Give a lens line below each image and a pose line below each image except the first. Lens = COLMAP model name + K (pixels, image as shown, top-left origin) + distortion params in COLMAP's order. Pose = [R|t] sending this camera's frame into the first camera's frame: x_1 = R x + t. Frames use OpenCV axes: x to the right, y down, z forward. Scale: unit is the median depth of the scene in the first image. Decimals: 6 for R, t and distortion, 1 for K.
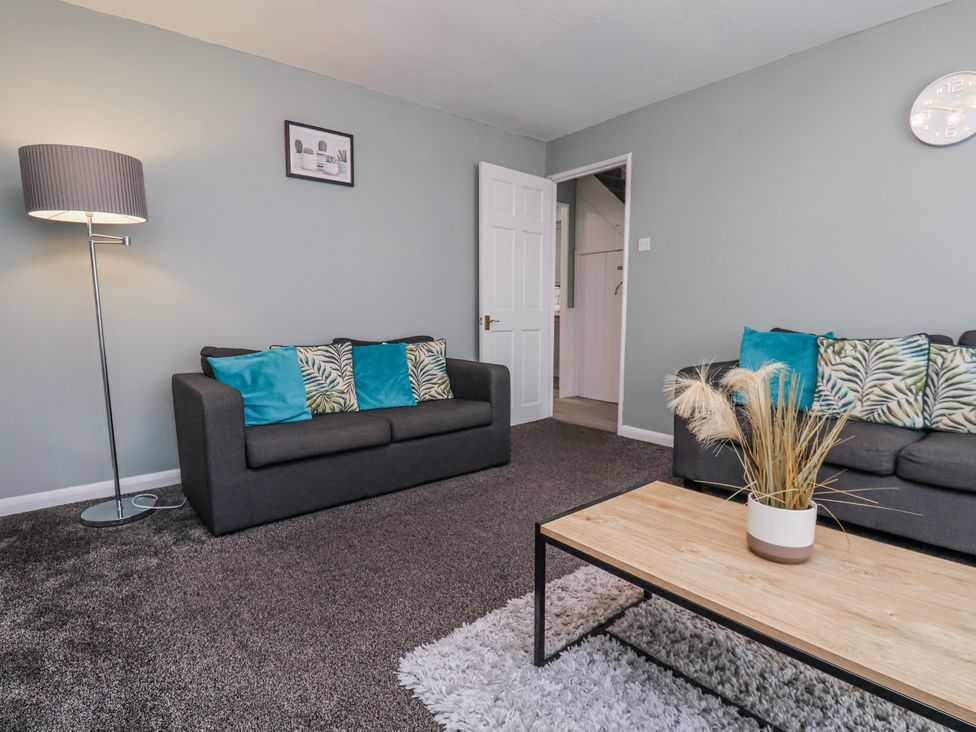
lens RADIAL K [[518.5, 0, 487.5], [0, 518.5, 370.2], [0, 0, 1]] dist [-0.001087, -0.009063]
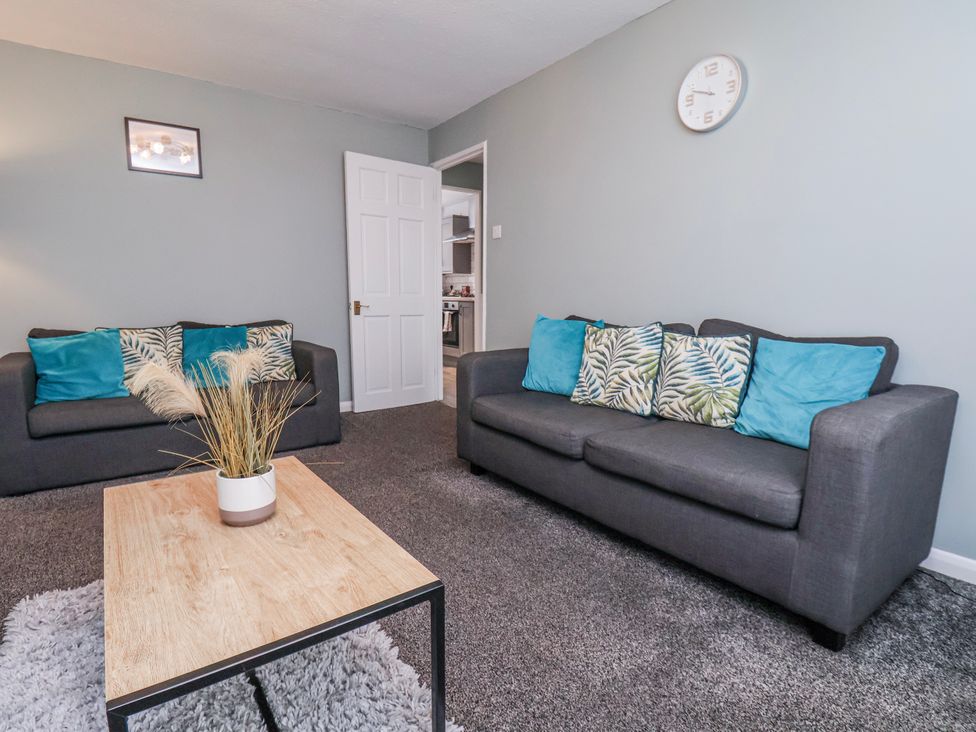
lens RADIAL K [[518.5, 0, 488.3], [0, 518.5, 370.4], [0, 0, 1]] dist [-0.001087, -0.009063]
pose [[0.997734, 0.015562, -0.065460, 0.523864], [-0.013615, 0.999455, 0.030082, -0.002345], [0.065892, -0.029122, 0.997402, -0.032673]]
